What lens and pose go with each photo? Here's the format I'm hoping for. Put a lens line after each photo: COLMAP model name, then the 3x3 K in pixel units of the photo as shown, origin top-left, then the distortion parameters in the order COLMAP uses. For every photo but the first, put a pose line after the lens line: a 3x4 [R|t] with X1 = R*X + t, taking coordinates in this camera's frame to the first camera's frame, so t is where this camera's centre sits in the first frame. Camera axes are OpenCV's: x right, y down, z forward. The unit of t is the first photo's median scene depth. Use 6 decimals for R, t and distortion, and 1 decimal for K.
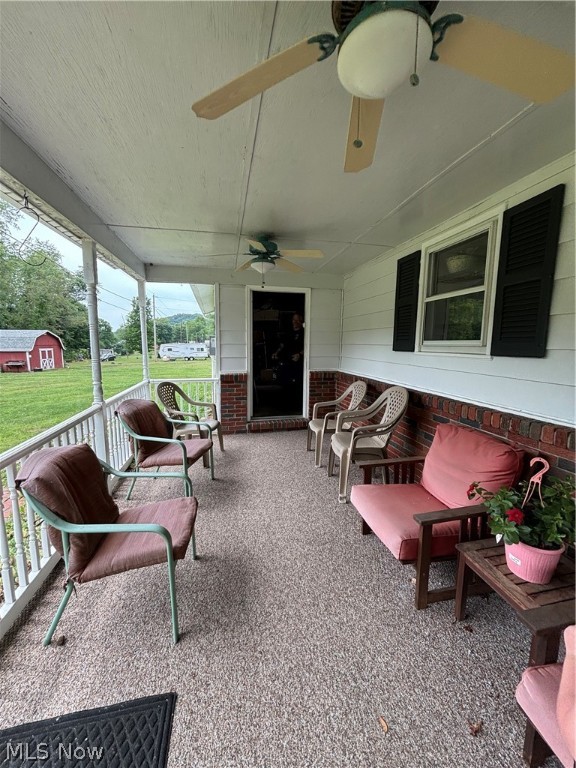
lens RADIAL K [[308.2, 0, 289.2], [0, 308.2, 382.8], [0, 0, 1]] dist [-0.000788, -0.000120]
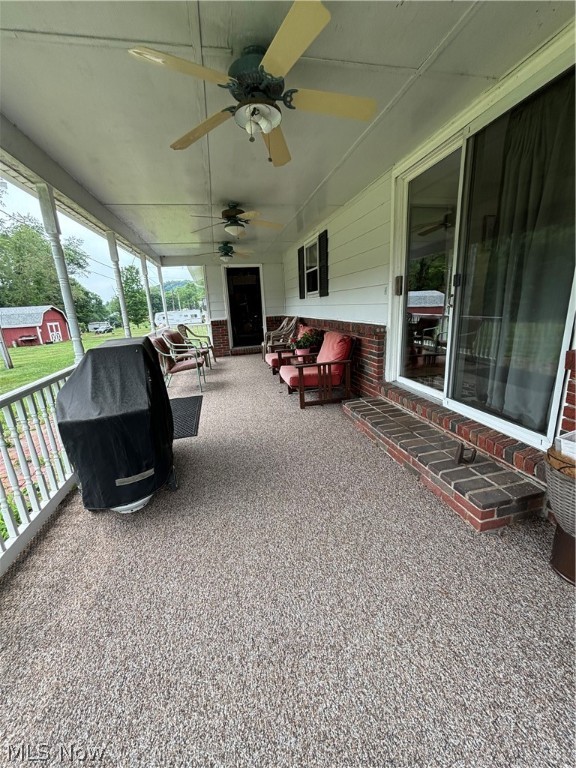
lens RADIAL K [[311.7, 0, 287.6], [0, 311.7, 382.8], [0, 0, 1]] dist [-0.001169, 0.000108]
pose [[0.998112, -0.061293, -0.003904, 0.031820], [0.061333, 0.991389, 0.115701, 0.024144], [-0.003221, -0.115722, 0.993276, -0.128028]]
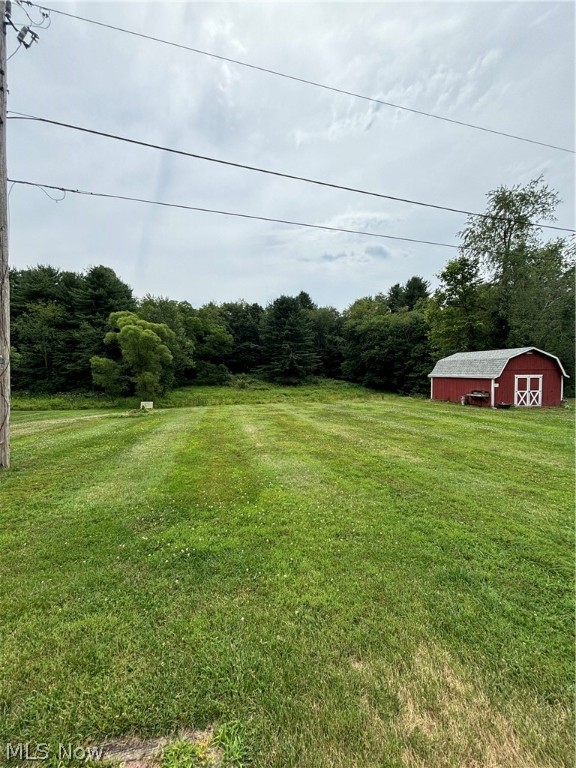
lens RADIAL K [[308.2, 0, 289.2], [0, 308.2, 382.8], [0, 0, 1]] dist [-0.000788, -0.000120]
pose [[0.032399, 0.031960, -0.998964, -0.164459], [-0.120439, 0.992330, 0.027841, -0.055685], [0.992192, 0.119412, 0.036000, 0.511652]]
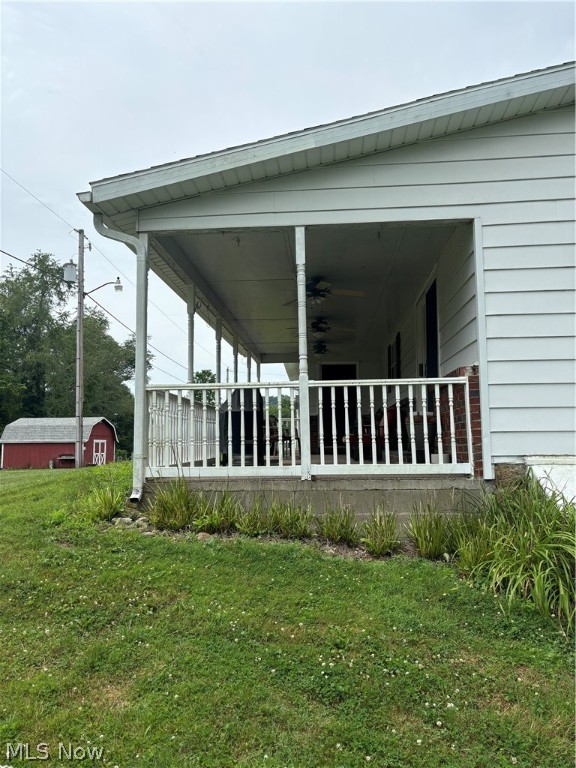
lens RADIAL K [[588.4, 0, 289.6], [0, 588.4, 395.6], [0, 0, 1]] dist [0.007704, -0.008400]
pose [[0.963003, -0.034038, -0.267333, 0.095861], [-0.023967, 0.977243, -0.210763, 0.091415], [0.268423, 0.209372, 0.940272, -0.340748]]
